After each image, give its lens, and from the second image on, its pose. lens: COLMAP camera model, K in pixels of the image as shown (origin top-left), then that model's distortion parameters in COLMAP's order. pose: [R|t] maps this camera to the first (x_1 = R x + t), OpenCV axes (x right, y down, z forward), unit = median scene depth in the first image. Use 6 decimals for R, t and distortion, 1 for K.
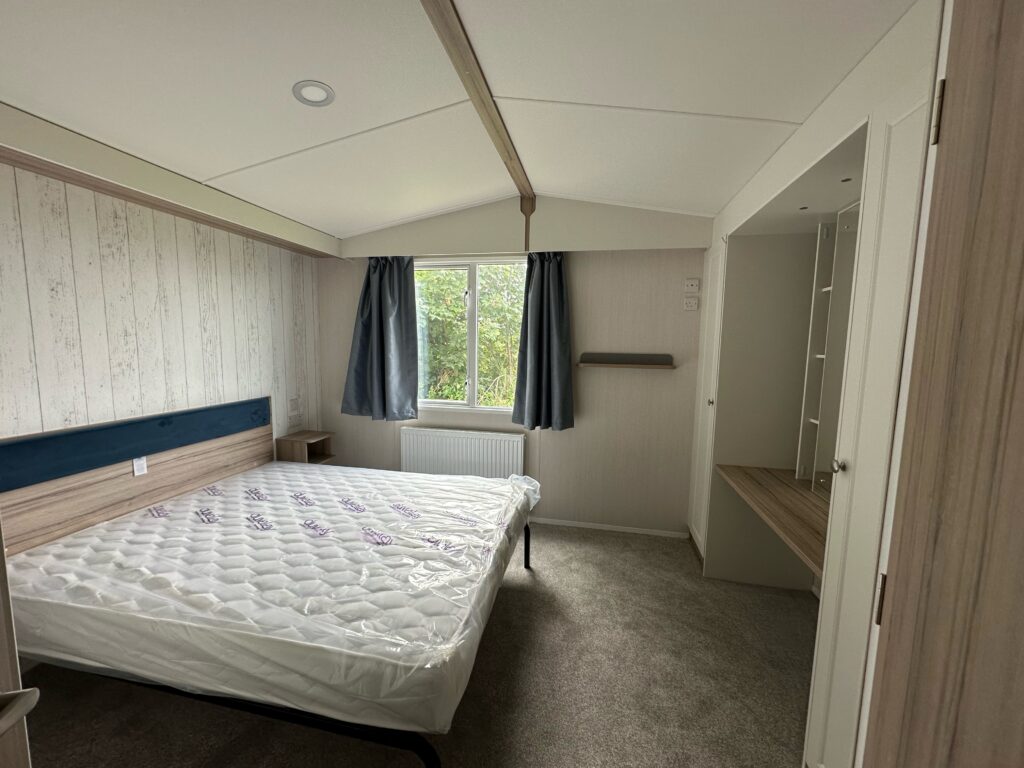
lens RADIAL K [[407.7, 0, 513.7], [0, 407.7, 384.1], [0, 0, 1]] dist [-0.001103, -0.000018]
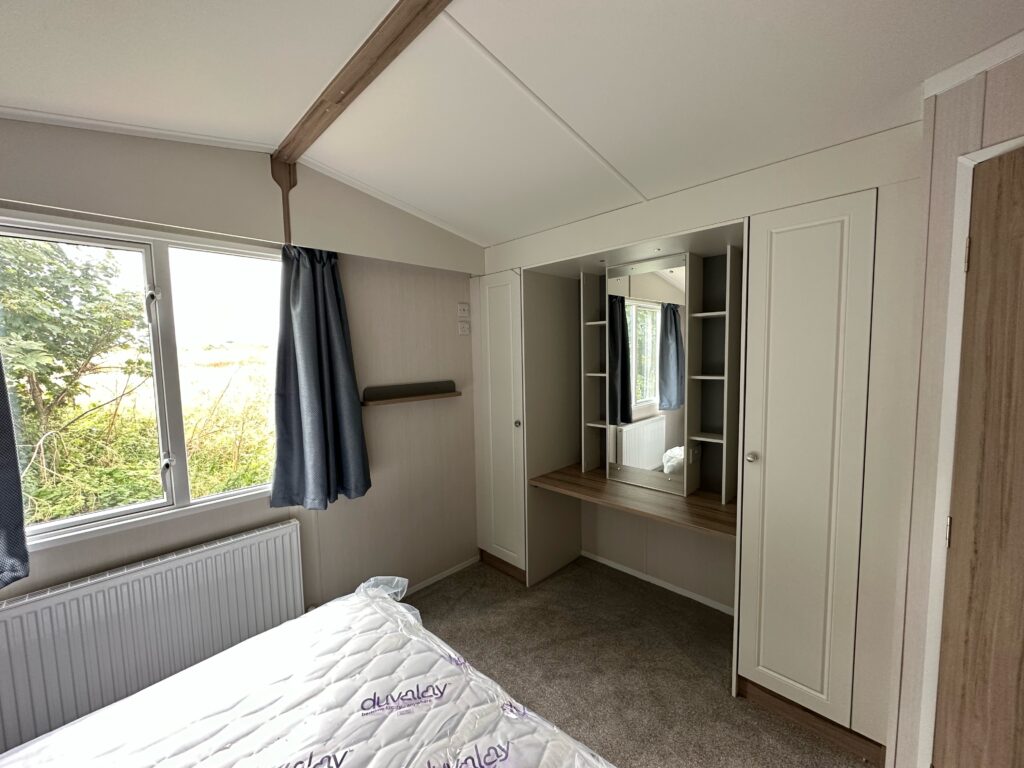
lens RADIAL K [[407.7, 0, 514.2], [0, 407.7, 384.1], [0, 0, 1]] dist [-0.001103, -0.000018]
pose [[0.546655, -0.095072, 0.831943, -0.329237], [0.116200, 0.992534, 0.037071, -0.082158], [-0.829256, 0.076407, 0.553621, 0.348409]]
